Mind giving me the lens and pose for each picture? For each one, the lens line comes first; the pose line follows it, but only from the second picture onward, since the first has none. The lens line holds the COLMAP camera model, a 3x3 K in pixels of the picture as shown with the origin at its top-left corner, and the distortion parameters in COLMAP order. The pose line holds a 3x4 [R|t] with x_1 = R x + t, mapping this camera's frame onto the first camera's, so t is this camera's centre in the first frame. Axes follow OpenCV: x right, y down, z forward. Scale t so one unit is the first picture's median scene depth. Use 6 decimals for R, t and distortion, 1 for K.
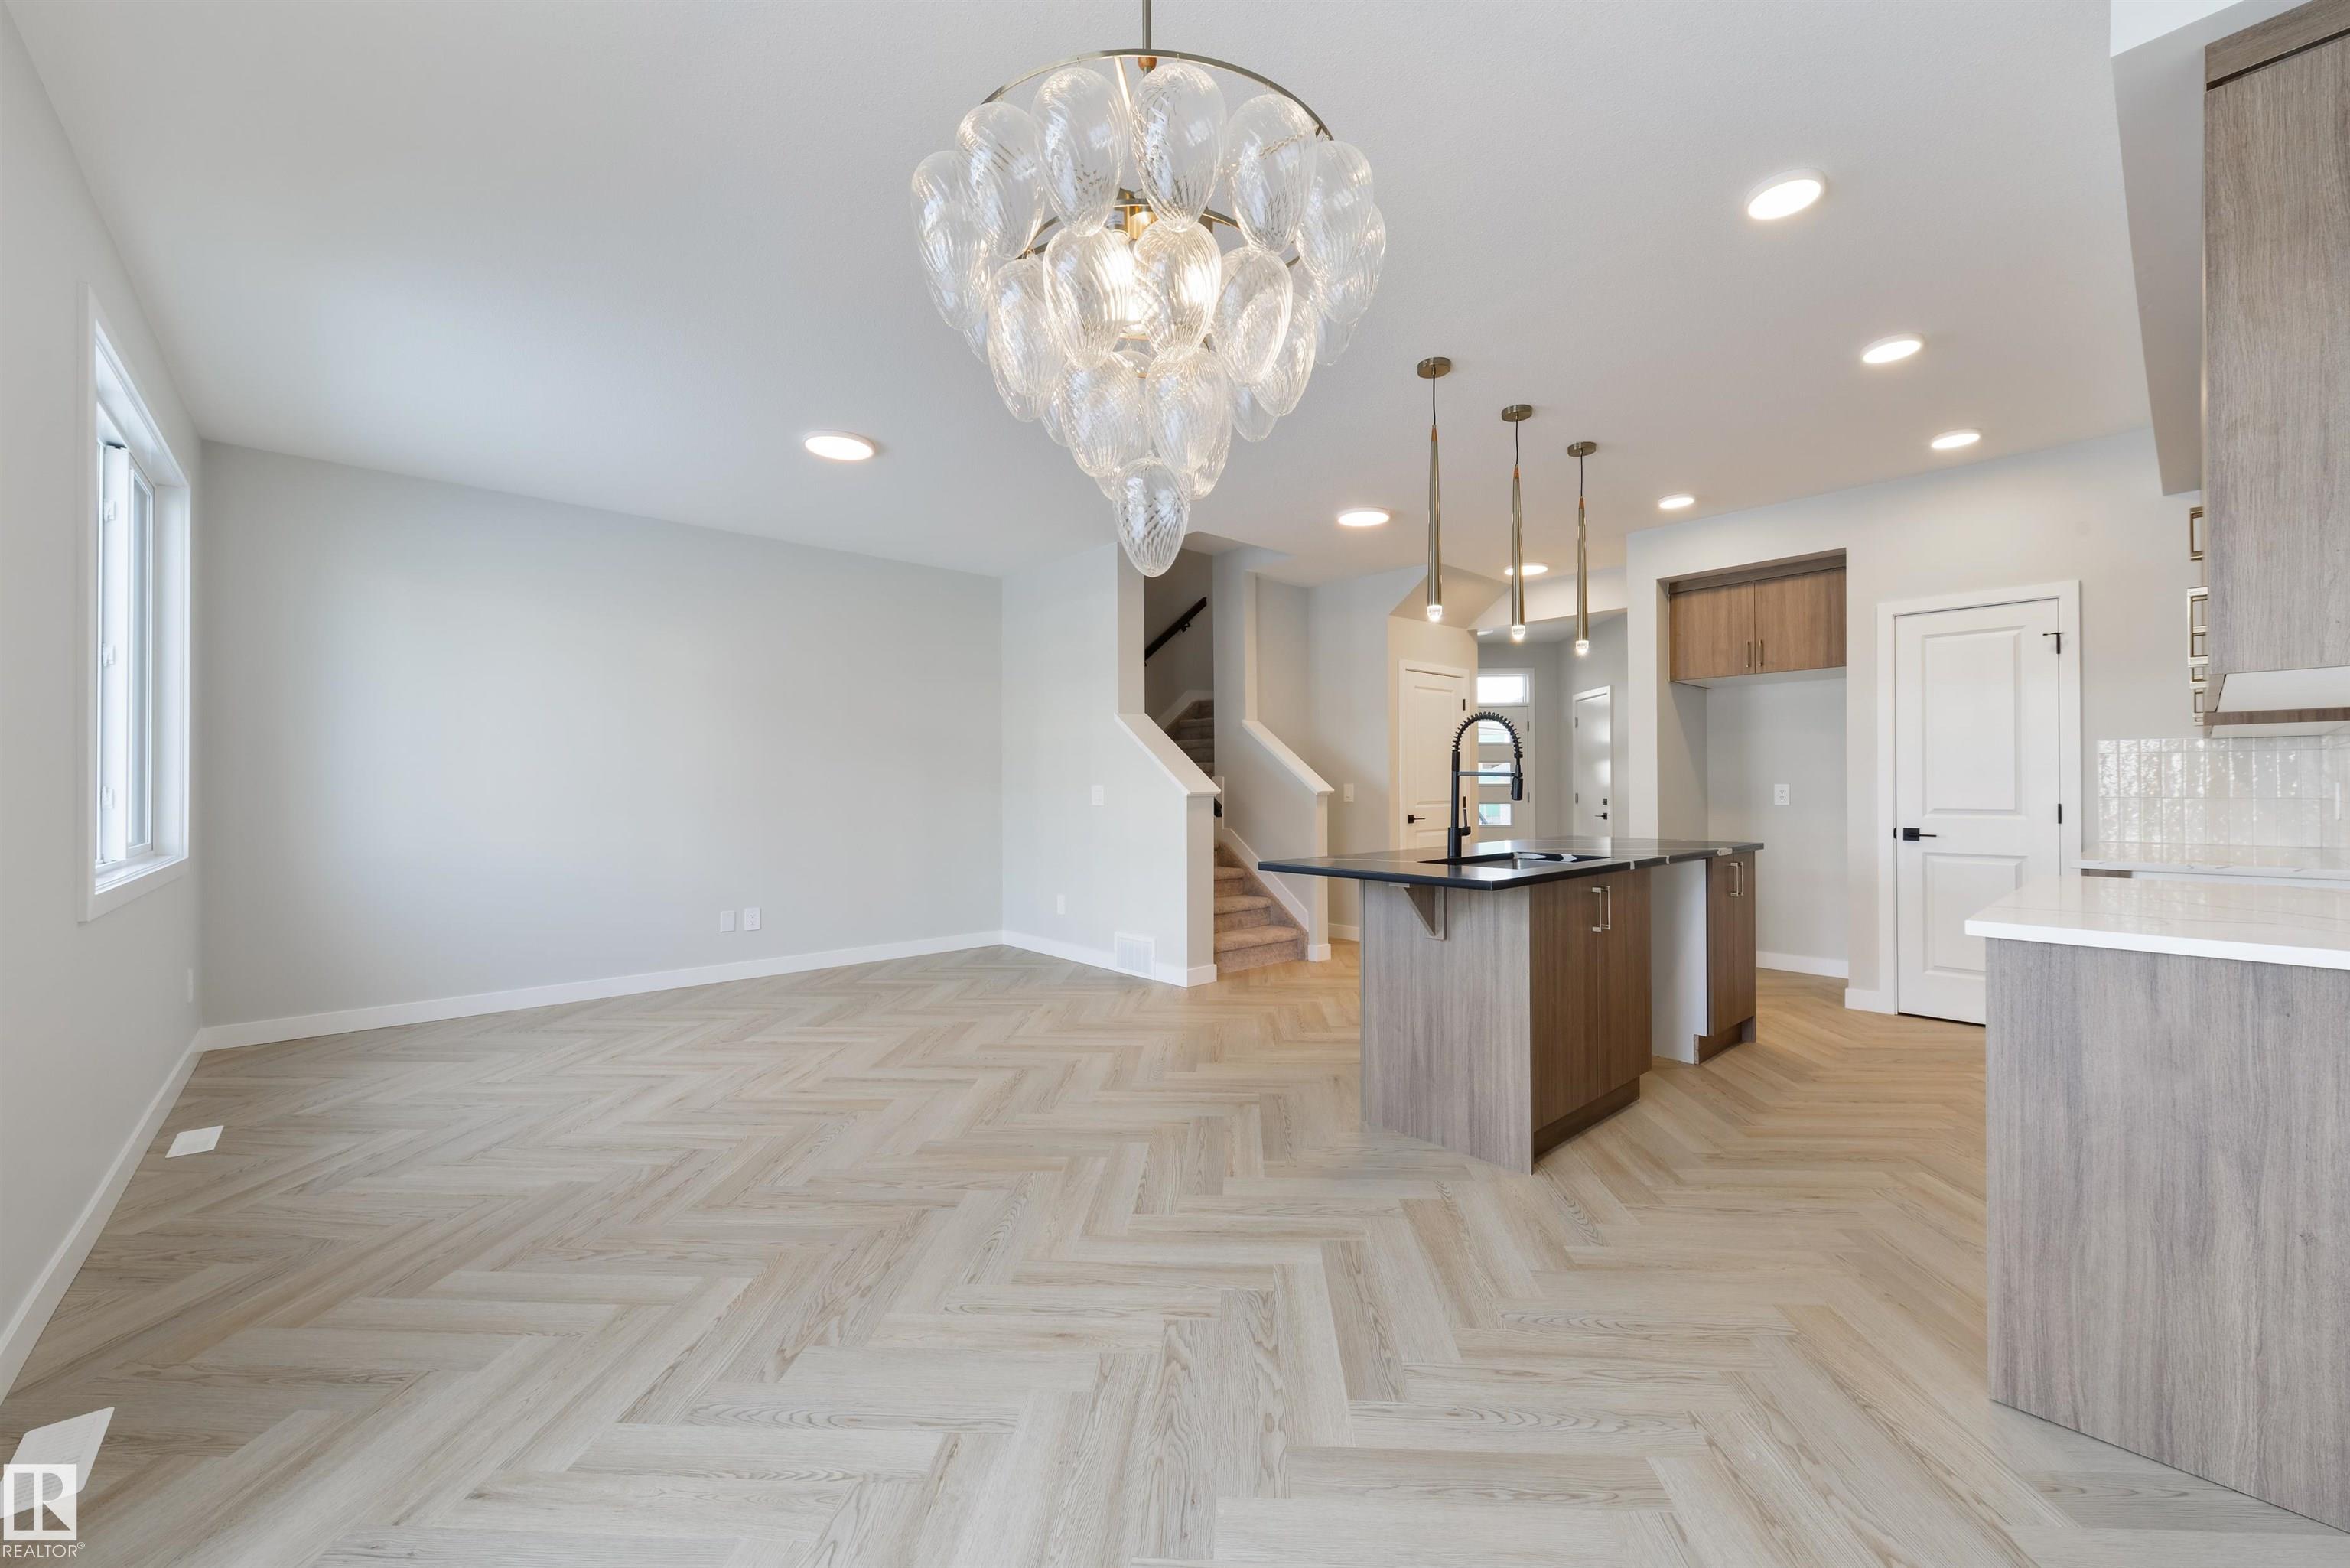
lens RADIAL K [[919.3, 0, 1200.5], [0, 919.3, 781.7], [0, 0, 1]] dist [0.002150, 0.000118]
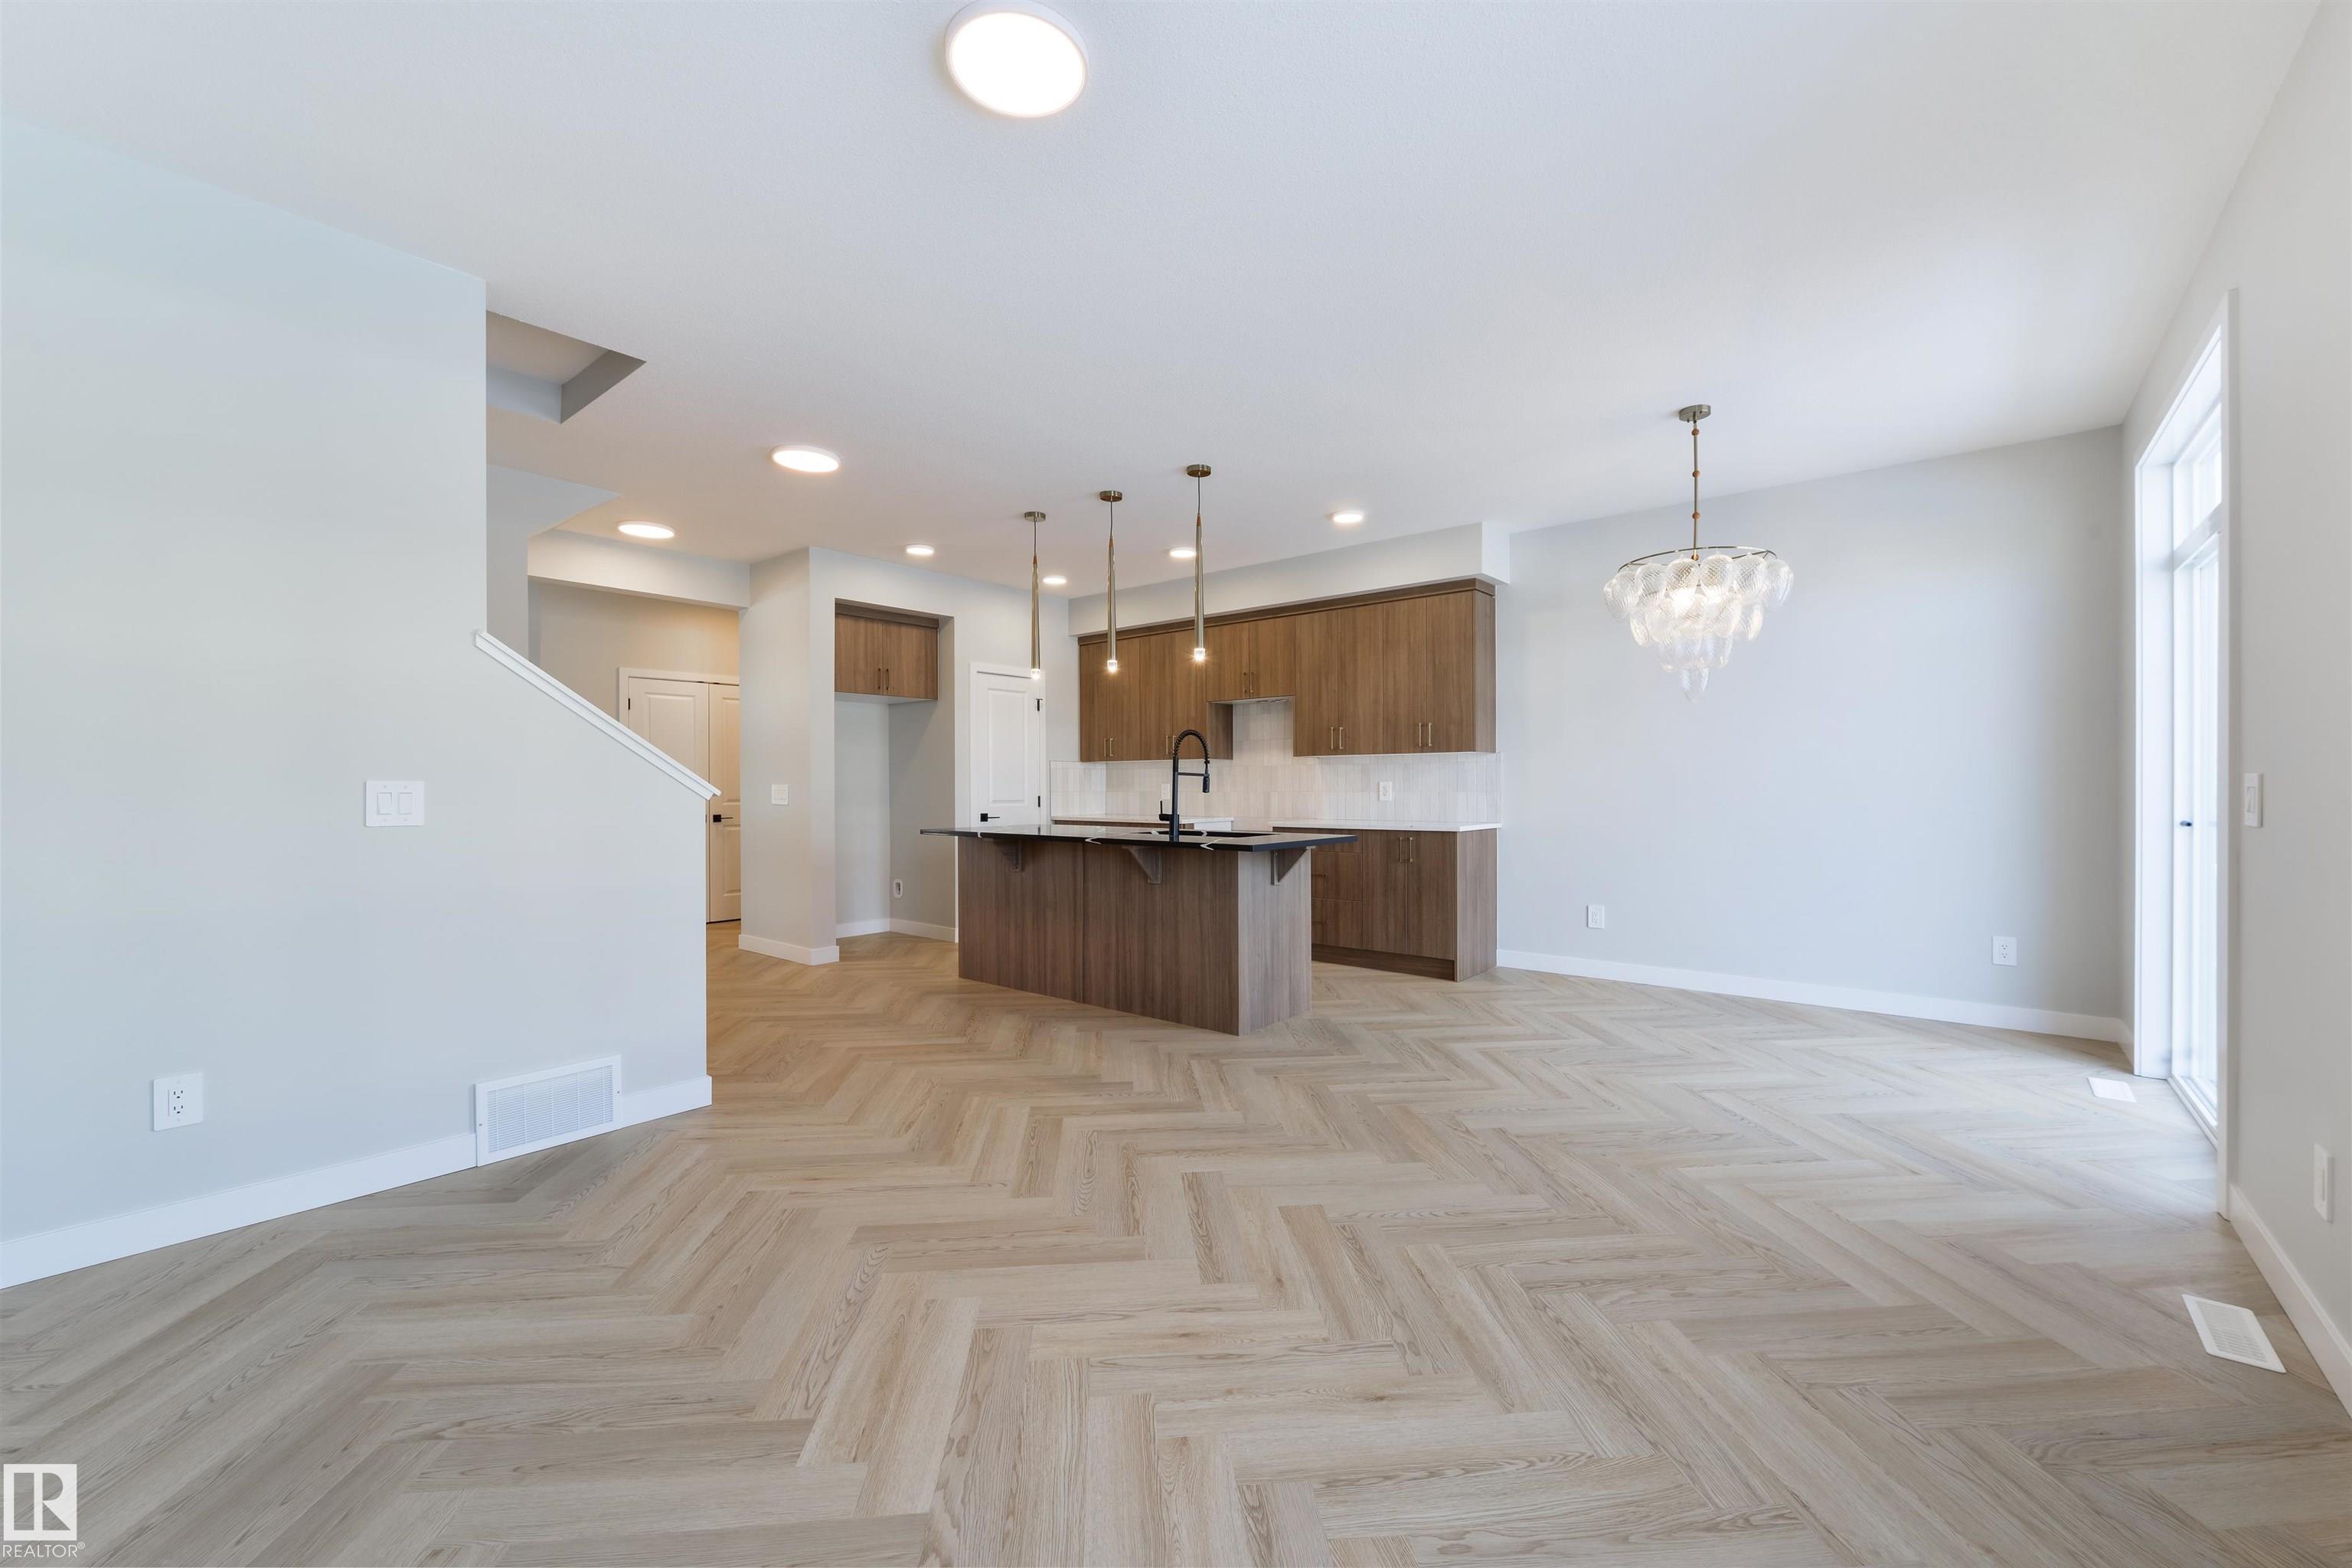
lens RADIAL K [[919.2, 0, 1191.7], [0, 919.2, 788.1], [0, 0, 1]] dist [0.001664, -0.000197]
pose [[-0.134673, -0.000415, 0.990890, -0.876164], [0.000210, 1.000000, 0.000447, 0.009718], [-0.990890, 0.000268, -0.134673, 0.974373]]
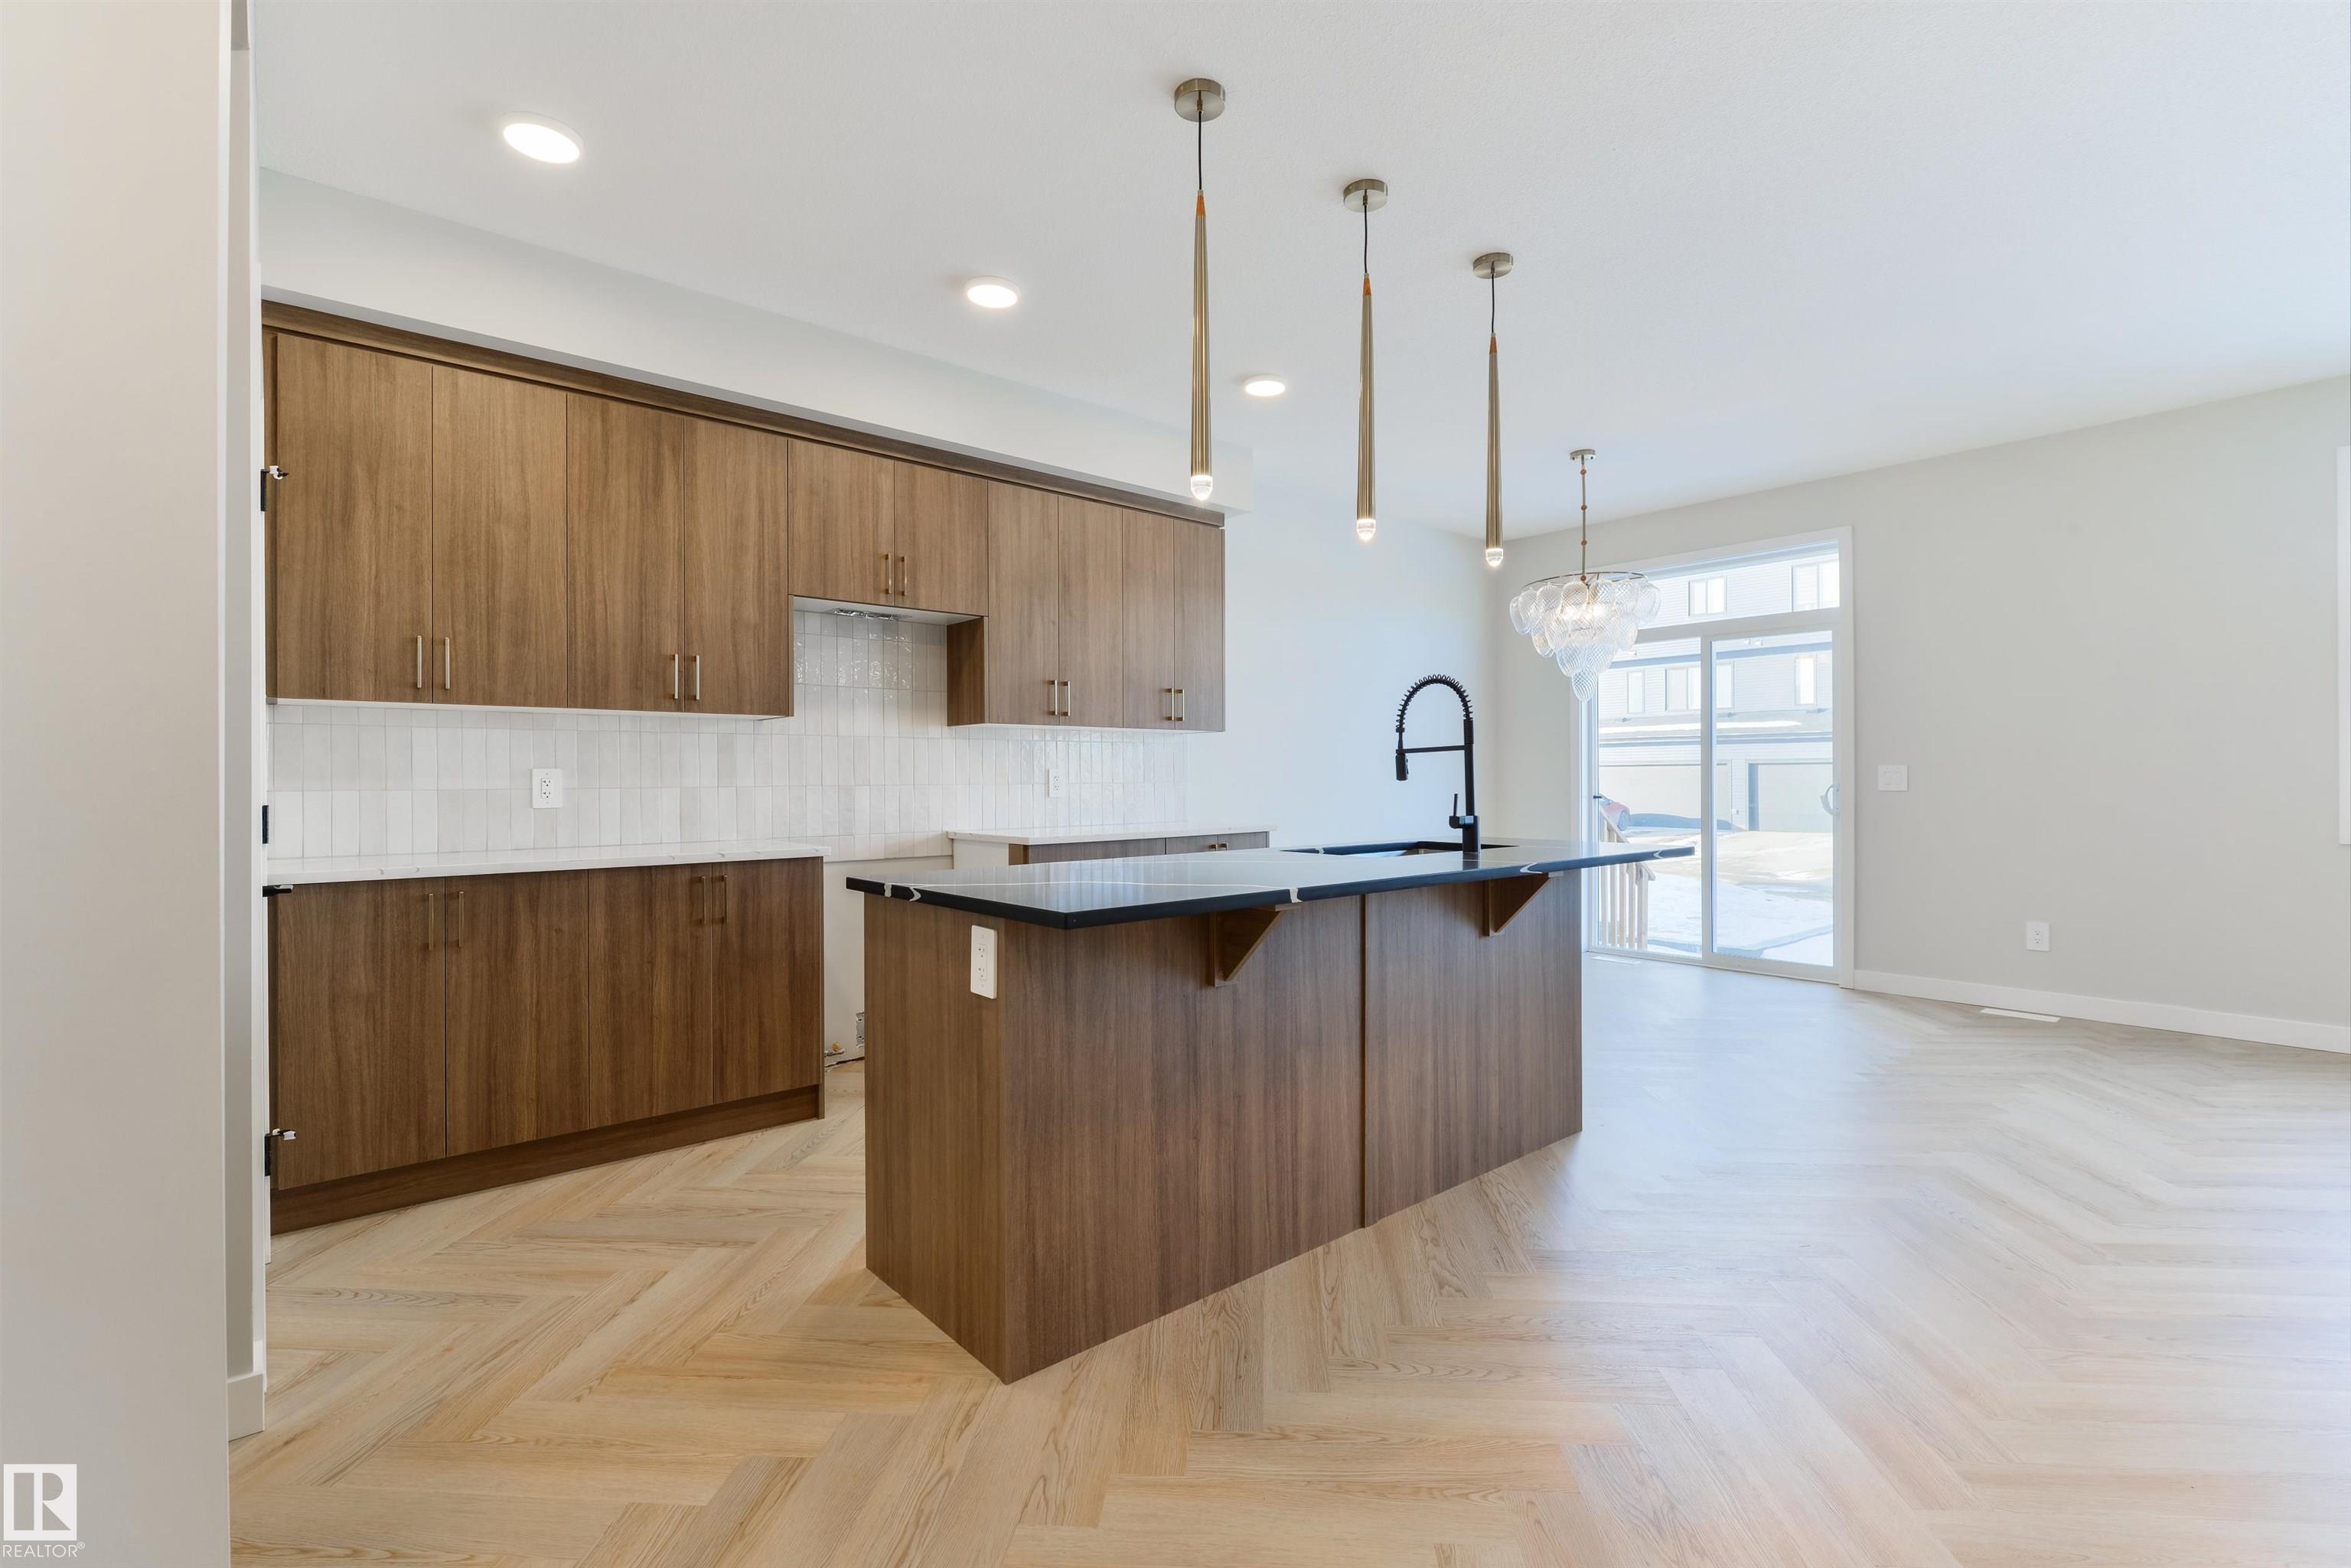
lens RADIAL K [[1039.3, 0, 1203.1], [0, 1039.3, 784.5], [0, 0, 1]] dist [0.001532, -0.000367]
pose [[-0.999449, 0.006286, 0.032596, 0.405971], [0.006398, 0.999974, 0.003331, 0.014760], [-0.032574, 0.003538, -0.999463, 1.602526]]
